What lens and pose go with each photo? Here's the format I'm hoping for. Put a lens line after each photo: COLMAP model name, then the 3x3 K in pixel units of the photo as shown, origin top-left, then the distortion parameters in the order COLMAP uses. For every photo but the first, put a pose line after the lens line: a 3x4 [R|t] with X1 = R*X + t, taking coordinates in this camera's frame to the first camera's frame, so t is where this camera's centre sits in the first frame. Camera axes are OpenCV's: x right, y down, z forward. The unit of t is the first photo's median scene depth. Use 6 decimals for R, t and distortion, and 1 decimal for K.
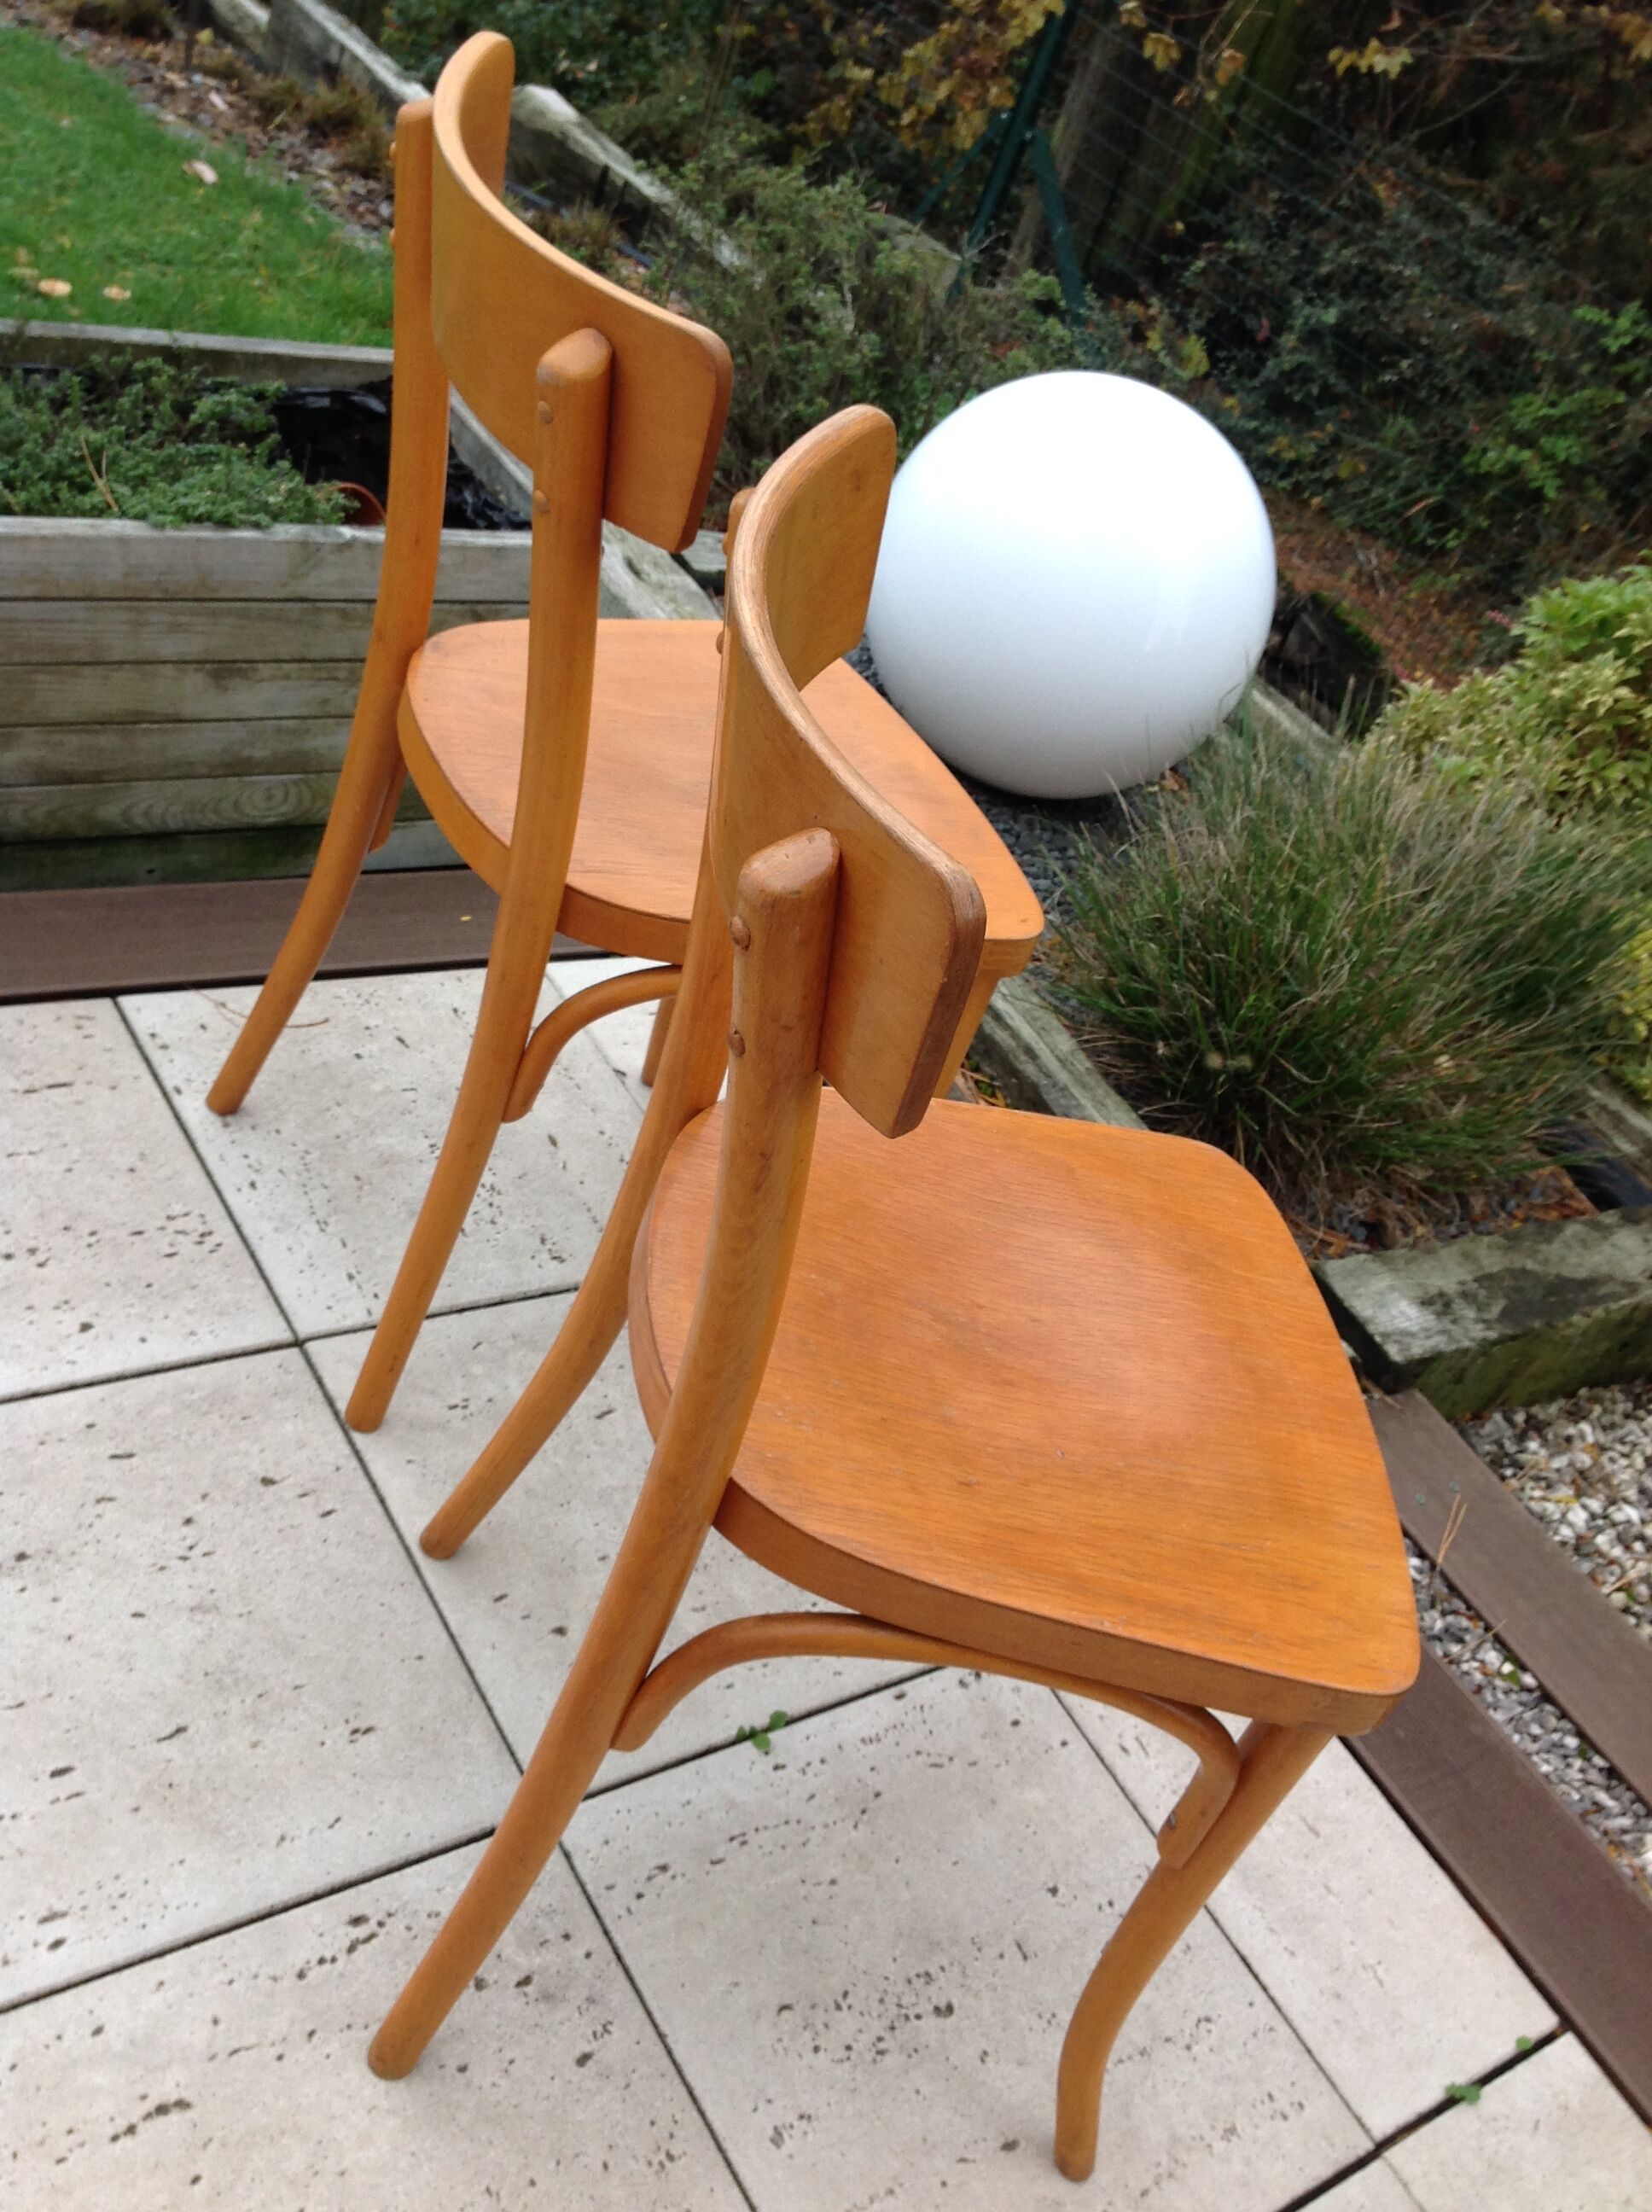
lens RADIAL K [[2100.8, 0, 833.1], [0, 2100.8, 1095.0], [0, 0, 1]] dist [0.119480, -0.264933]
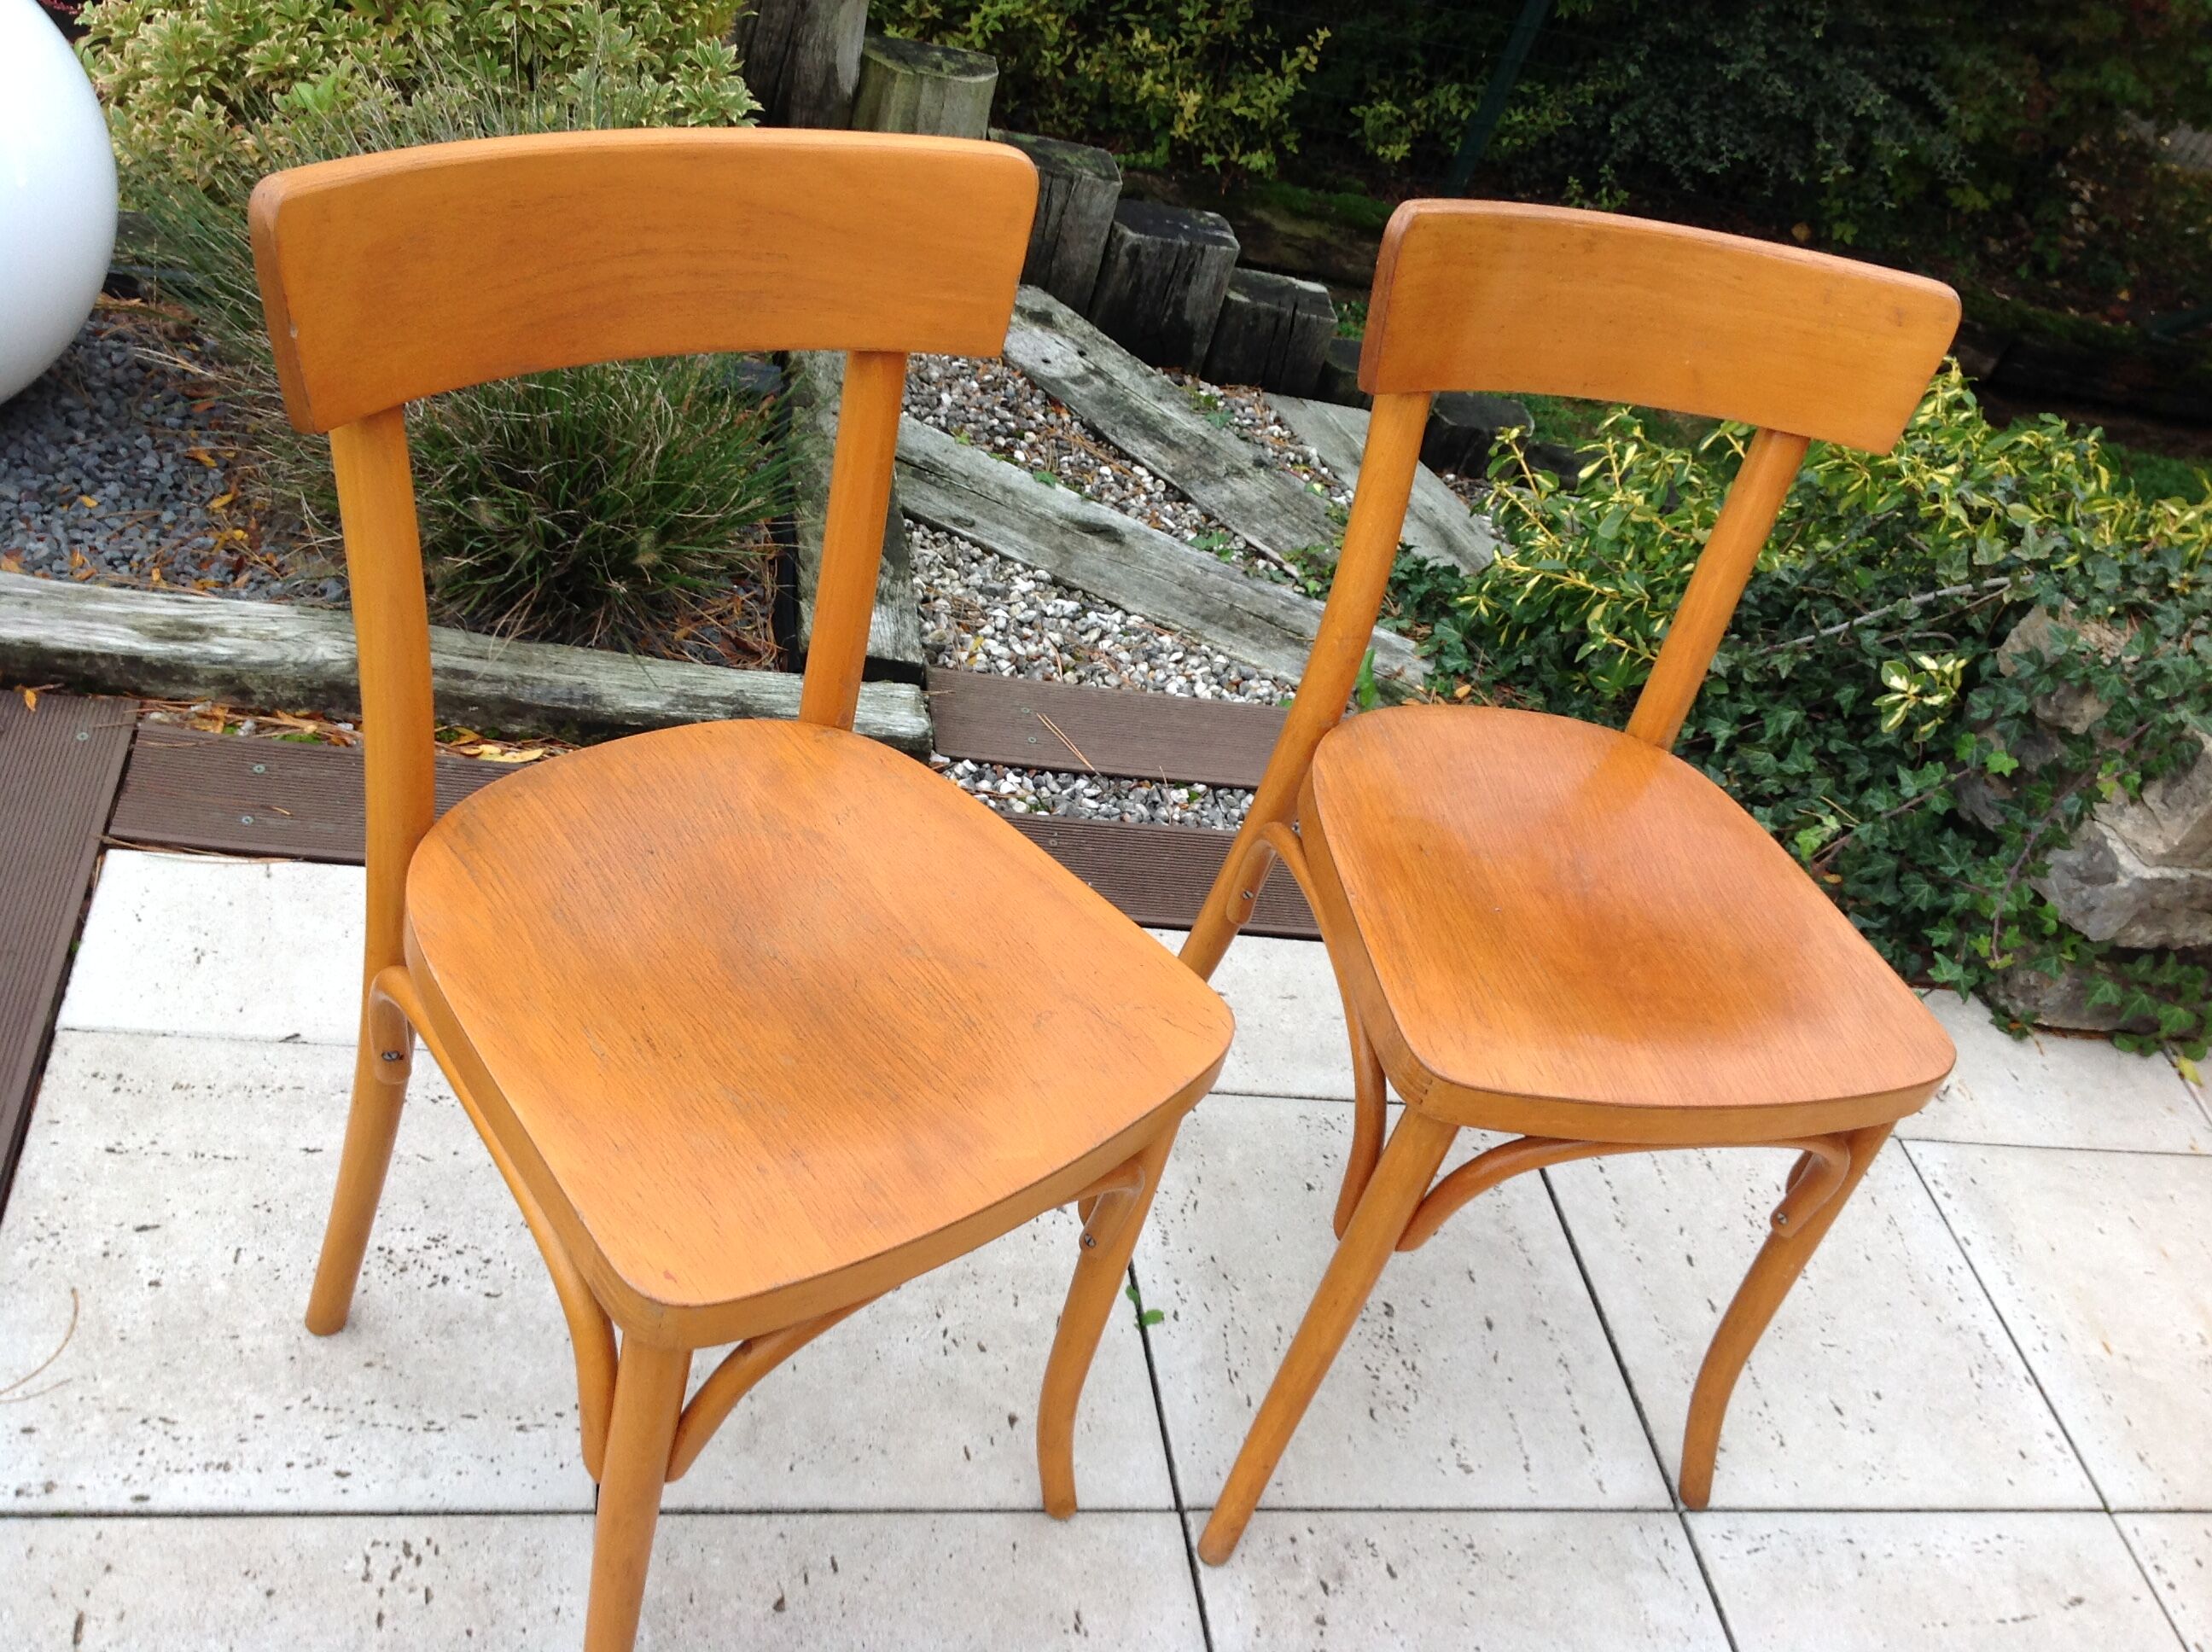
lens RADIAL K [[2070.6, 0, 1104.9], [0, 2070.6, 820.9], [0, 0, 1]] dist [0.118036, -0.268232]
pose [[0.455894, -0.722217, 0.520157, -0.376542], [0.452201, 0.691326, 0.563545, -0.457198], [-0.766600, -0.021701, 0.641758, 0.249315]]
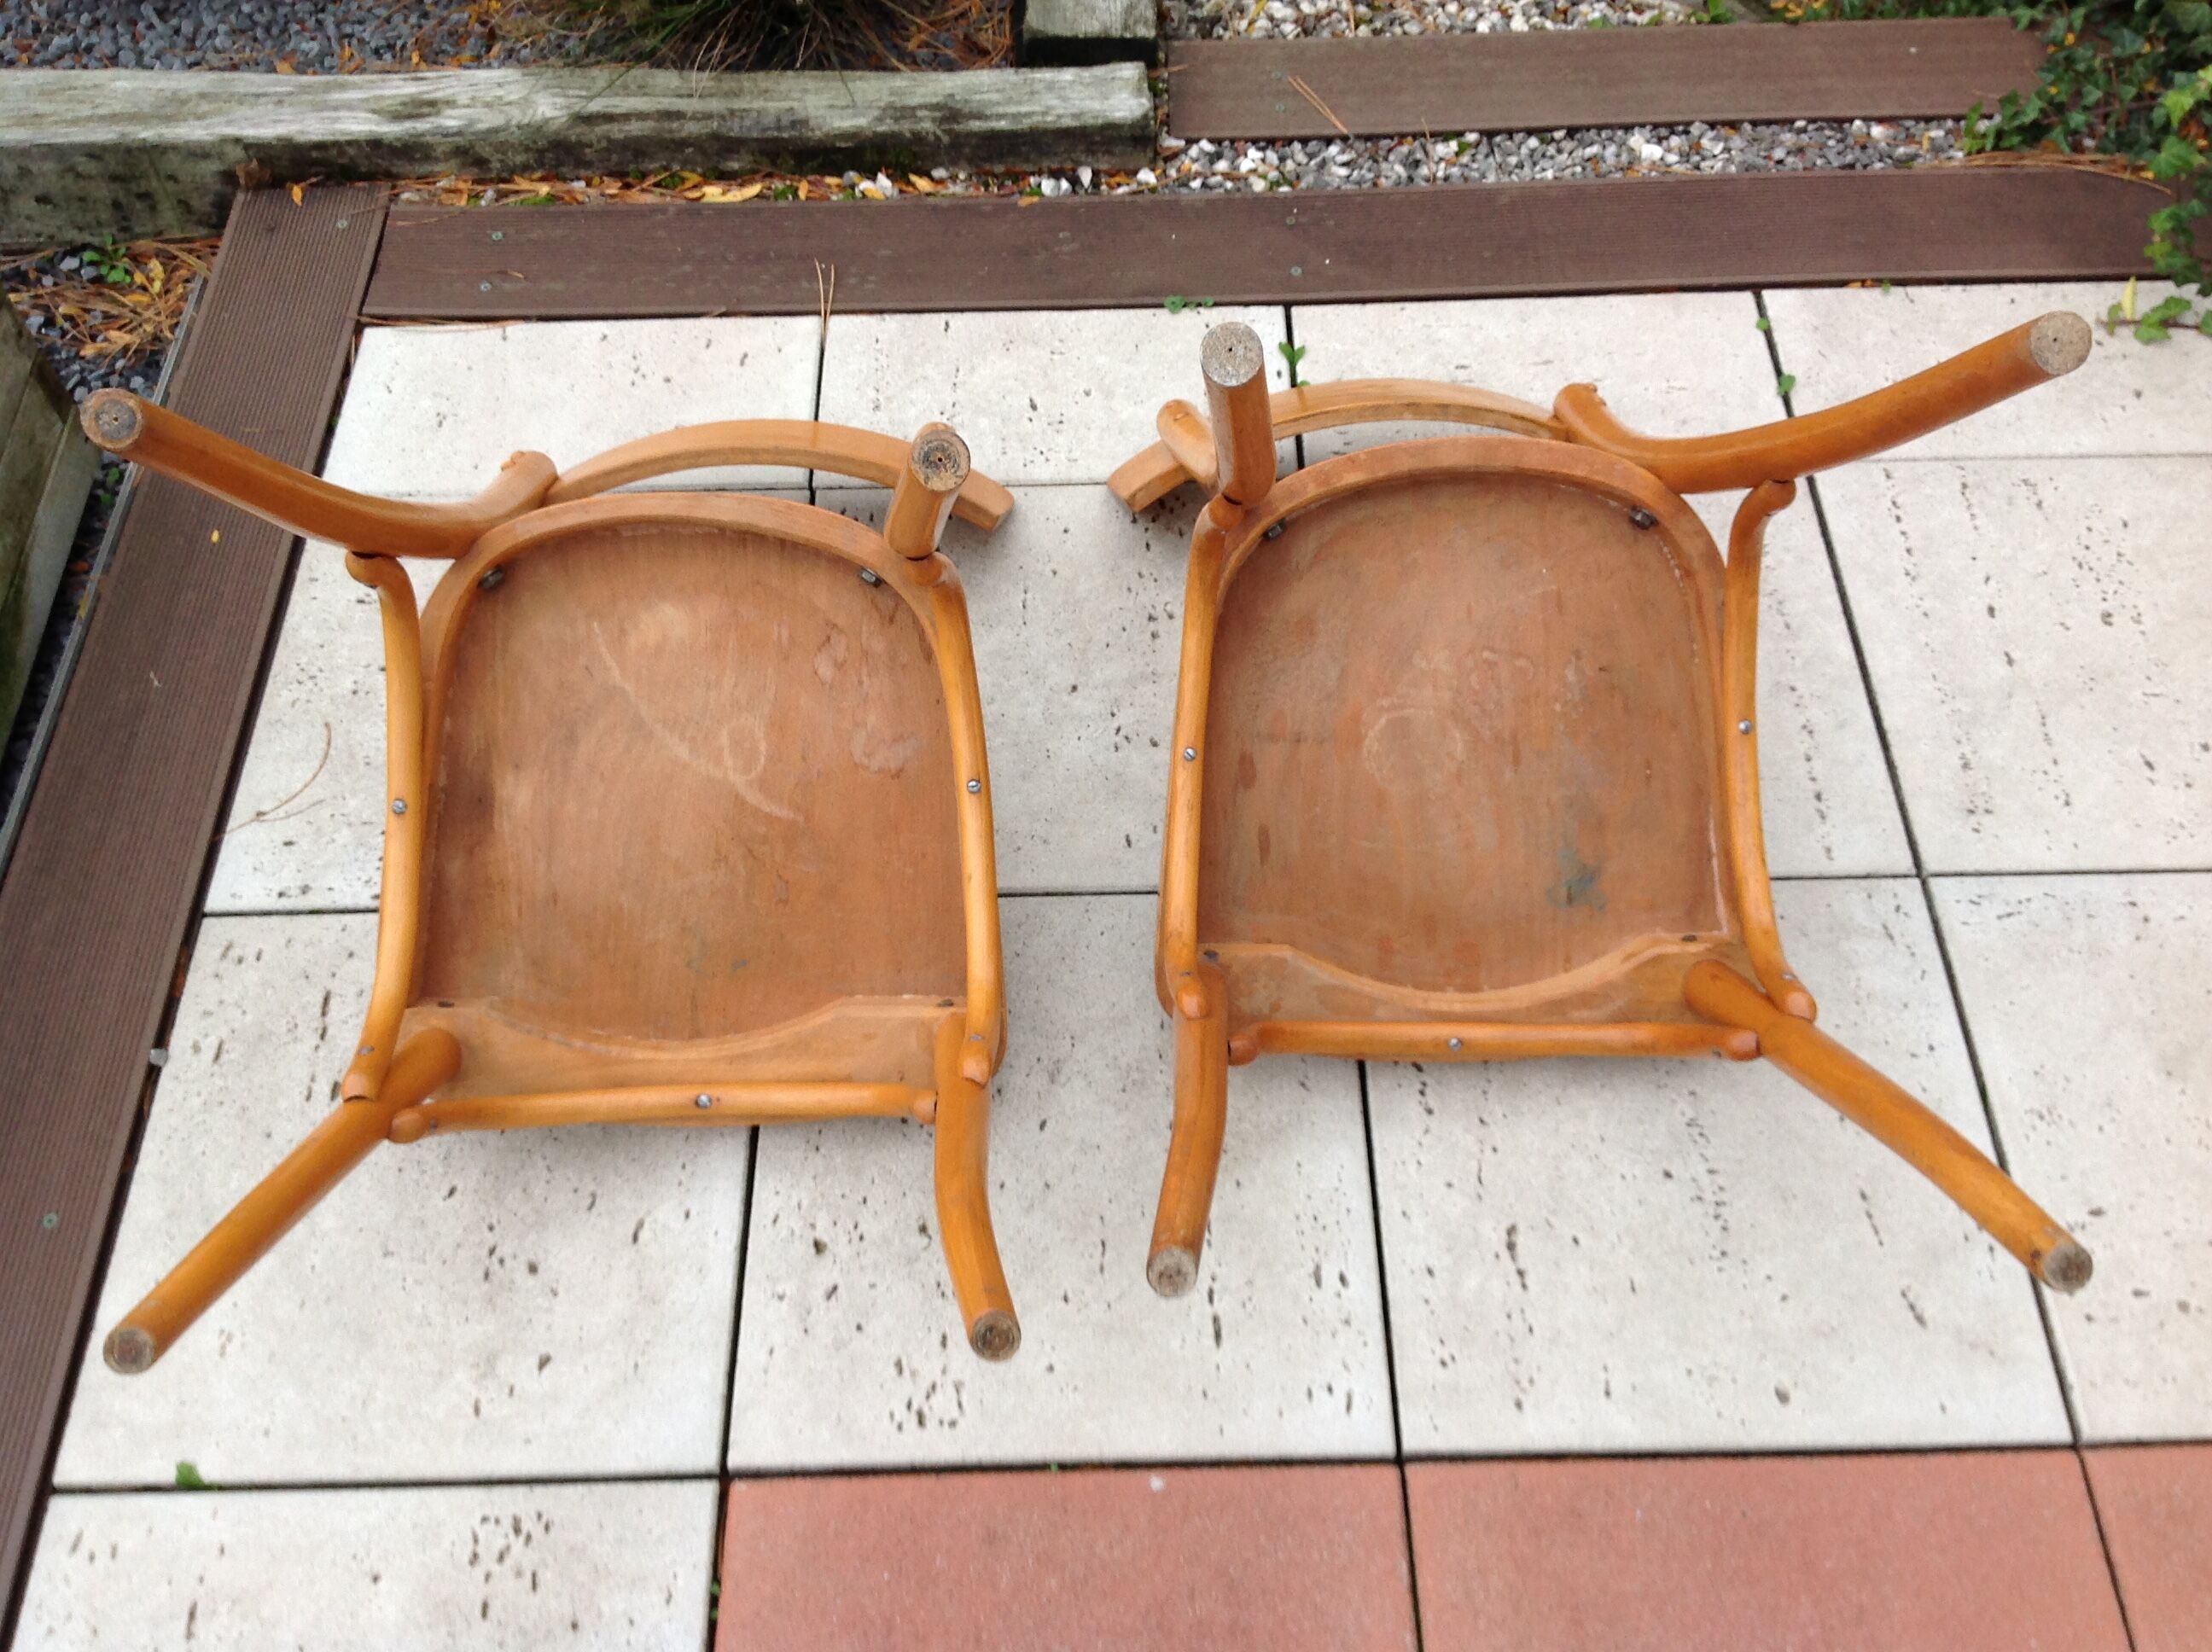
lens RADIAL K [[2070.6, 0, 1104.9], [0, 2070.6, 820.9], [0, 0, 1]] dist [0.118036, -0.268232]
pose [[0.499870, -0.849985, 0.166296, -0.282559], [0.670352, 0.501274, 0.547131, -0.300639], [-0.548413, -0.162018, 0.820362, 0.126629]]
